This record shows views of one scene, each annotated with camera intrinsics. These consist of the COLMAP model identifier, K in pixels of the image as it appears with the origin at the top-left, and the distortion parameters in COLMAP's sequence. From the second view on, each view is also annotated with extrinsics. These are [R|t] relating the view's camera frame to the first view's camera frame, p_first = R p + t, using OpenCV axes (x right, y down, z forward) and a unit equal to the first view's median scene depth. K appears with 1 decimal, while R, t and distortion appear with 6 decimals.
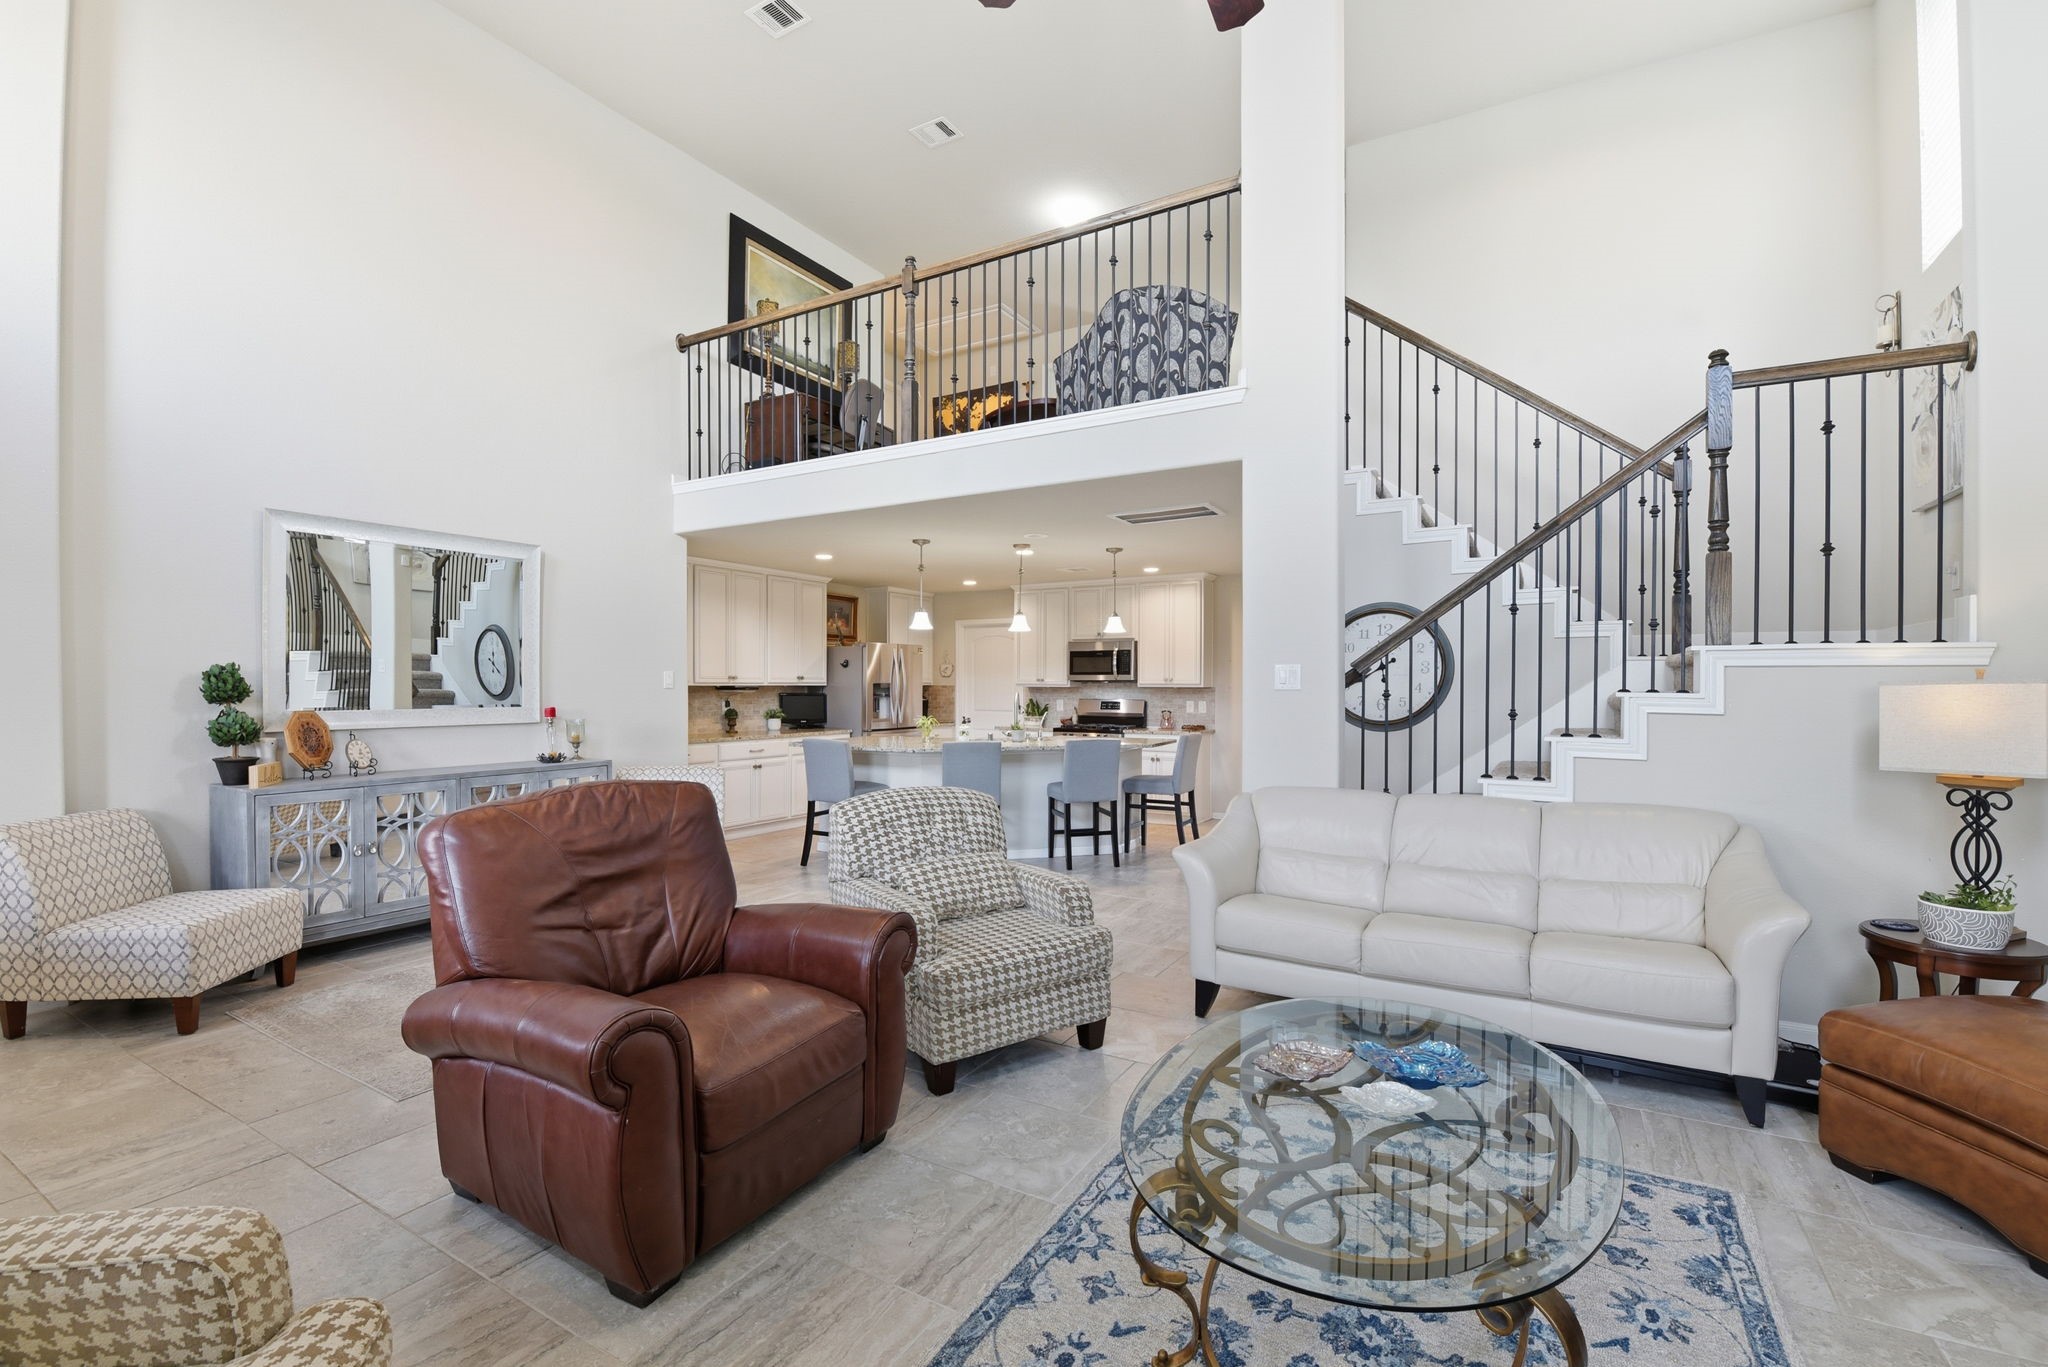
lens RADIAL K [[898.9, 0, 1024.8], [0, 898.9, 681.2], [0, 0, 1]] dist [-0.004055, -0.008039]
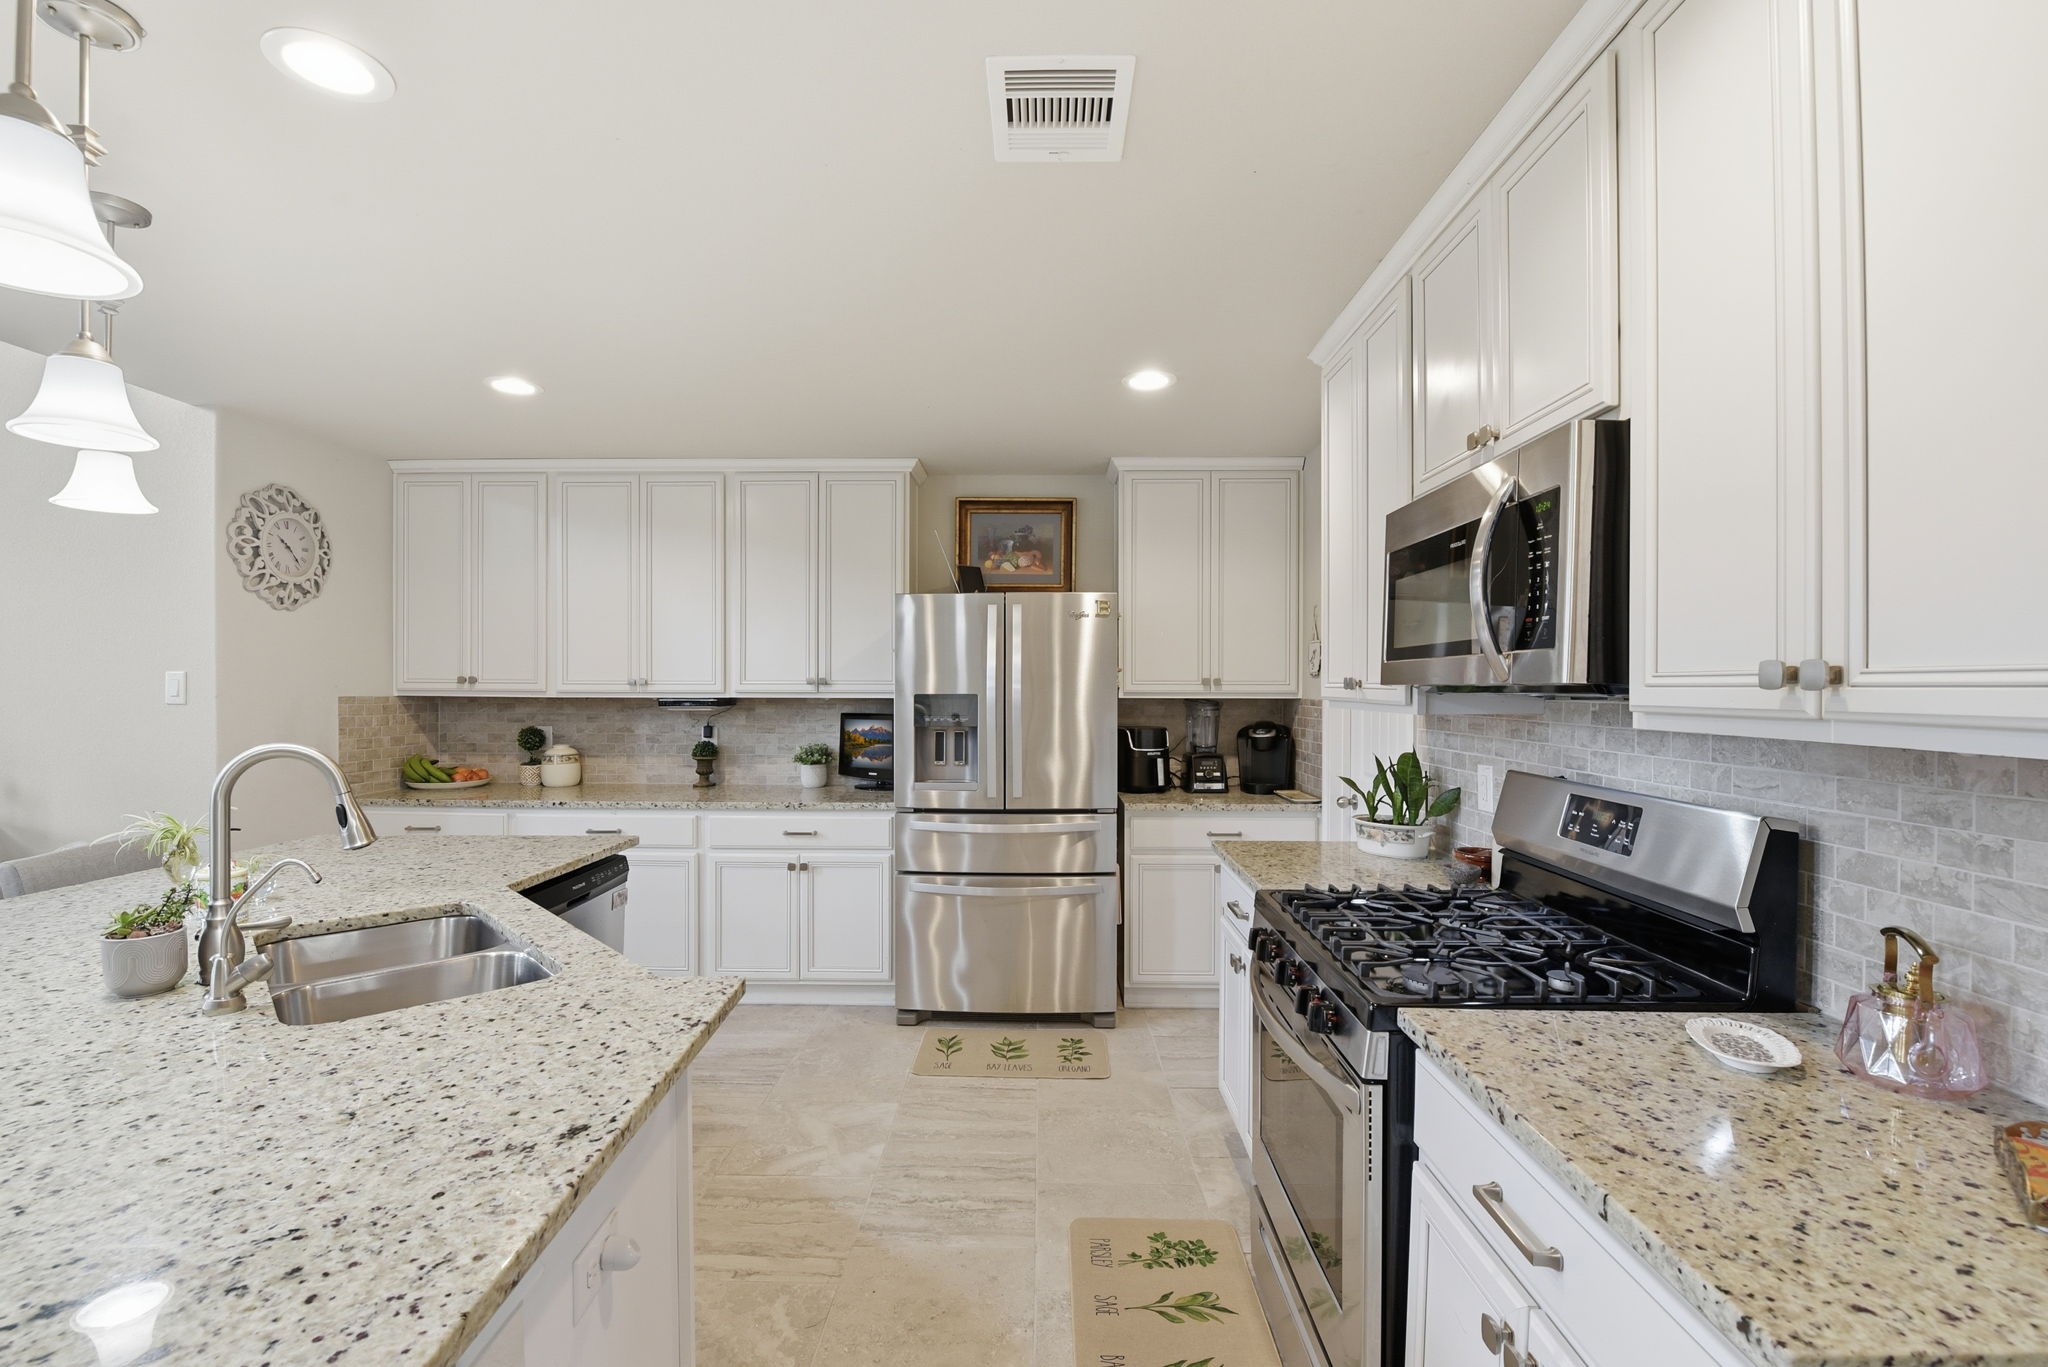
lens RADIAL K [[898.9, 0, 1024.8], [0, 898.9, 681.2], [0, 0, 1]] dist [-0.004055, -0.008039]
pose [[0.479956, -0.007459, -0.877261, 0.212286], [-0.000187, 0.999963, -0.008605, 0.000092], [0.877293, 0.004294, 0.479937, 0.865761]]
